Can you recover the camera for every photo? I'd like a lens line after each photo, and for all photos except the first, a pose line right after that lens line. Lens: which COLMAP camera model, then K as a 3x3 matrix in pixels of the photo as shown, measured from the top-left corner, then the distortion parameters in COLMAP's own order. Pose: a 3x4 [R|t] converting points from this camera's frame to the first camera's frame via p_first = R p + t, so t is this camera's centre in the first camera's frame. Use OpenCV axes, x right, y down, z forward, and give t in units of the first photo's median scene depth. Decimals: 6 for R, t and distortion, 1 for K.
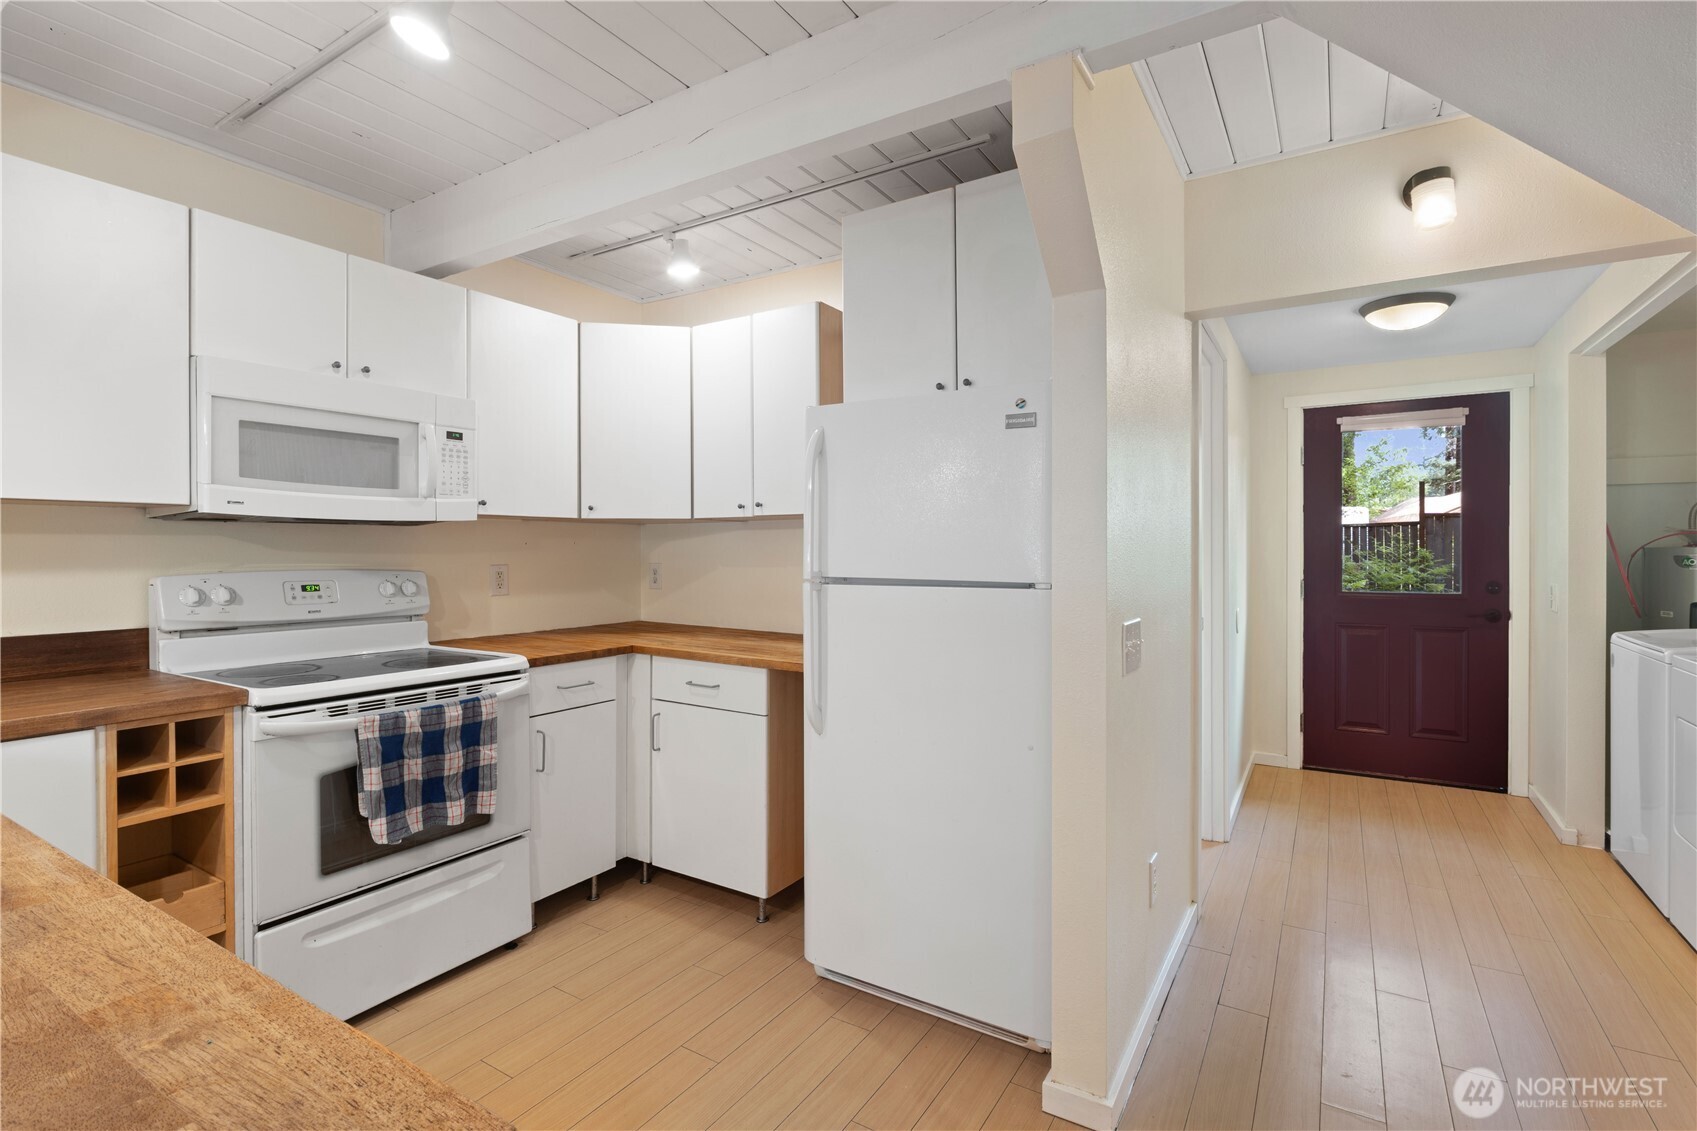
lens RADIAL K [[788.9, 0, 855.0], [0, 788.9, 559.9], [0, 0, 1]] dist [-0.000655, -0.000215]
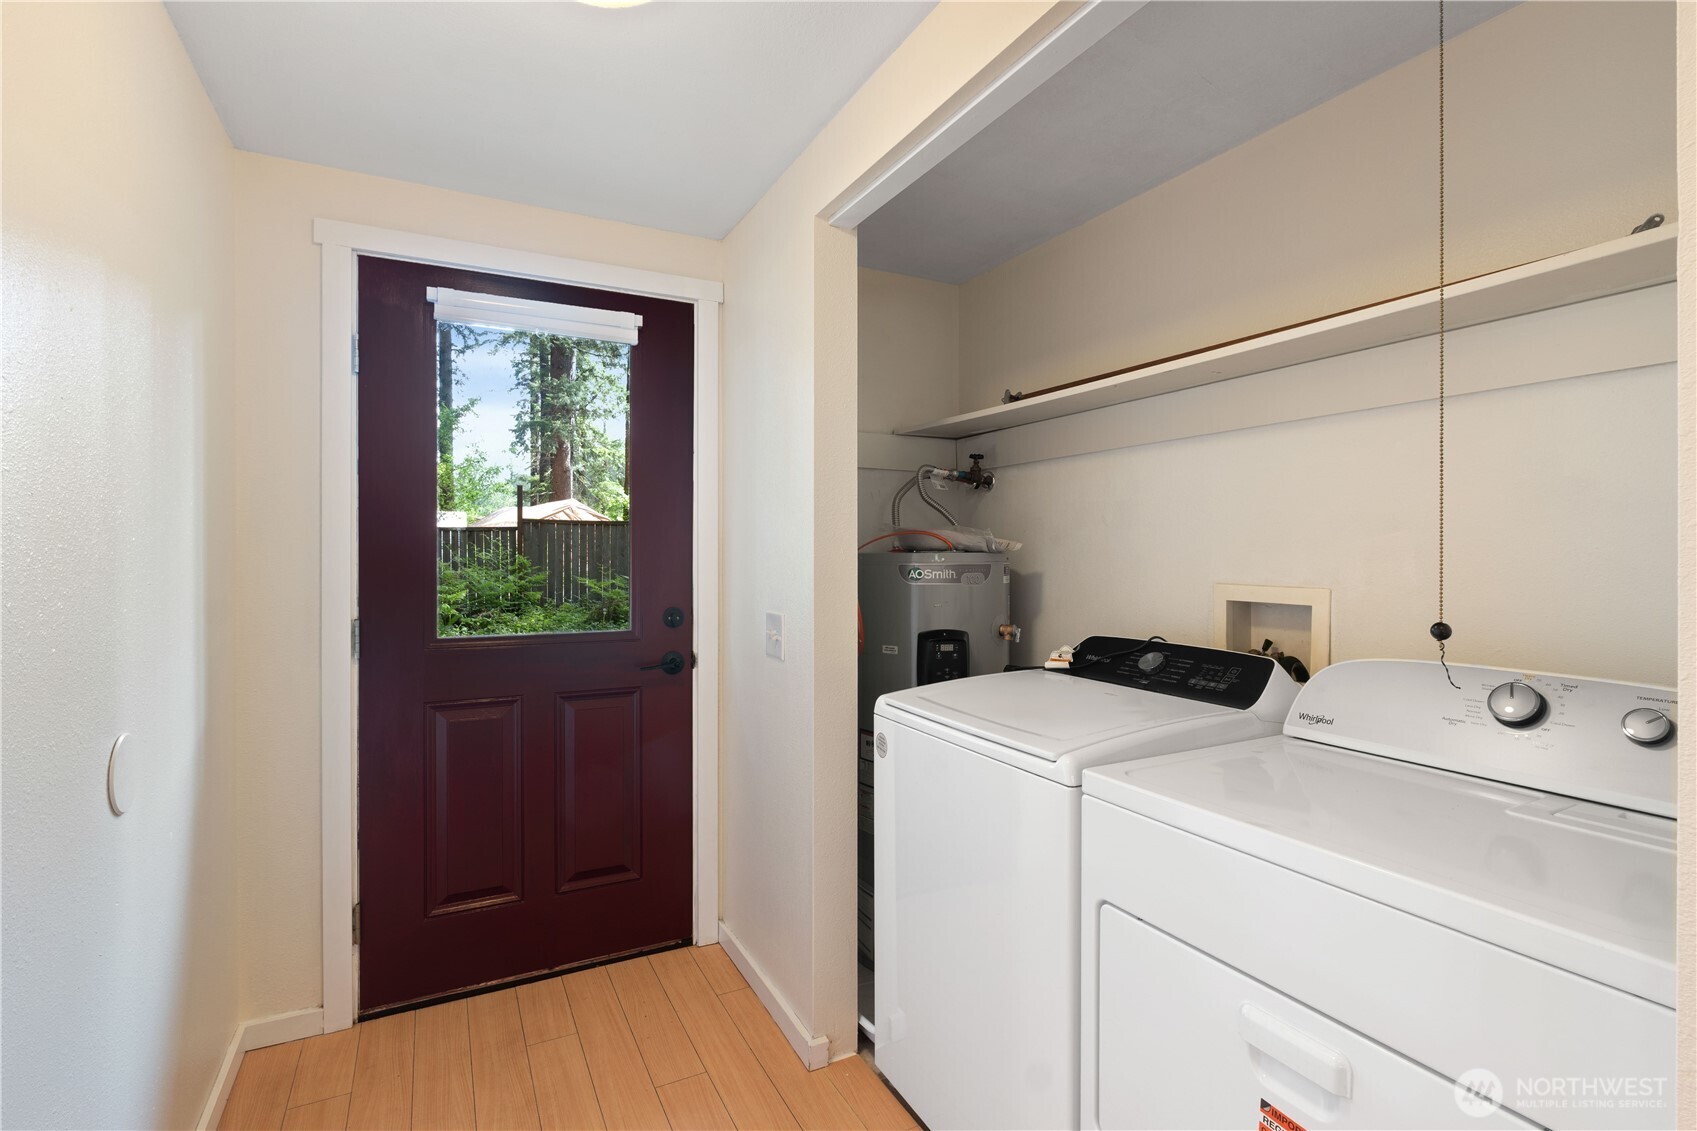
lens RADIAL K [[788.9, 0, 855.0], [0, 788.9, 559.9], [0, 0, 1]] dist [-0.000655, -0.000215]
pose [[0.508880, 0.000616, 0.860837, 0.314199], [0.006533, 0.999968, -0.004578, -0.005356], [-0.860813, 0.007954, 0.508860, 0.505345]]
